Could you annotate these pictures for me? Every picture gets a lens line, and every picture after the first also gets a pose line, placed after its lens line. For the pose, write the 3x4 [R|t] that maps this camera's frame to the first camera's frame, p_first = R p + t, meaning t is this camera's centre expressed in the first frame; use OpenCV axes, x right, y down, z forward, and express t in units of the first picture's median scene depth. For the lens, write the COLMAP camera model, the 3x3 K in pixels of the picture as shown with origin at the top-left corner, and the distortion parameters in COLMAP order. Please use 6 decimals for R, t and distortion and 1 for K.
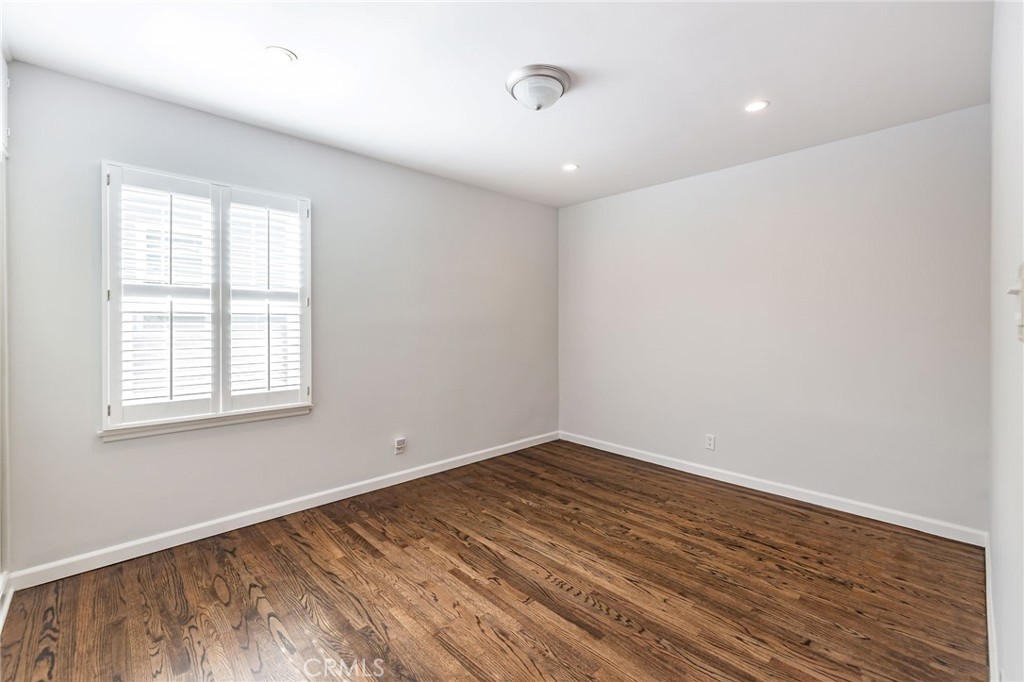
lens RADIAL K [[442.1, 0, 519.9], [0, 442.1, 323.4], [0, 0, 1]] dist [-0.001313, -0.000074]
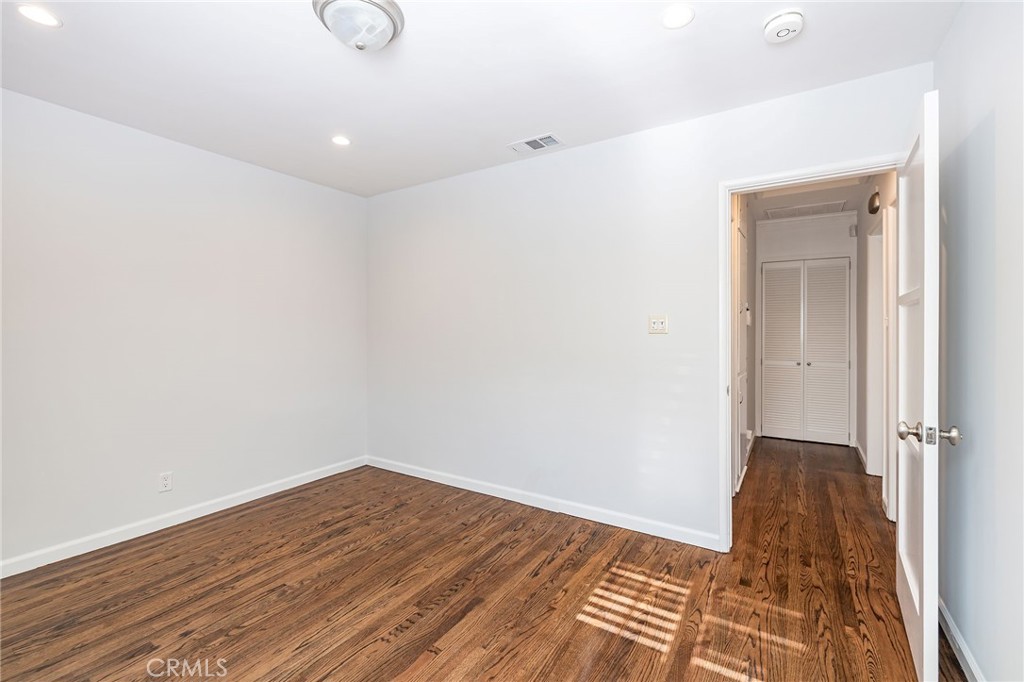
lens RADIAL K [[442.1, 0, 512.7], [0, 442.1, 333.9], [0, 0, 1]] dist [-0.001313, -0.000074]
pose [[-0.235470, -0.010684, 0.971823, -0.655367], [0.003593, 0.999923, 0.011864, -0.003349], [-0.971875, 0.006285, -0.235413, 0.804695]]
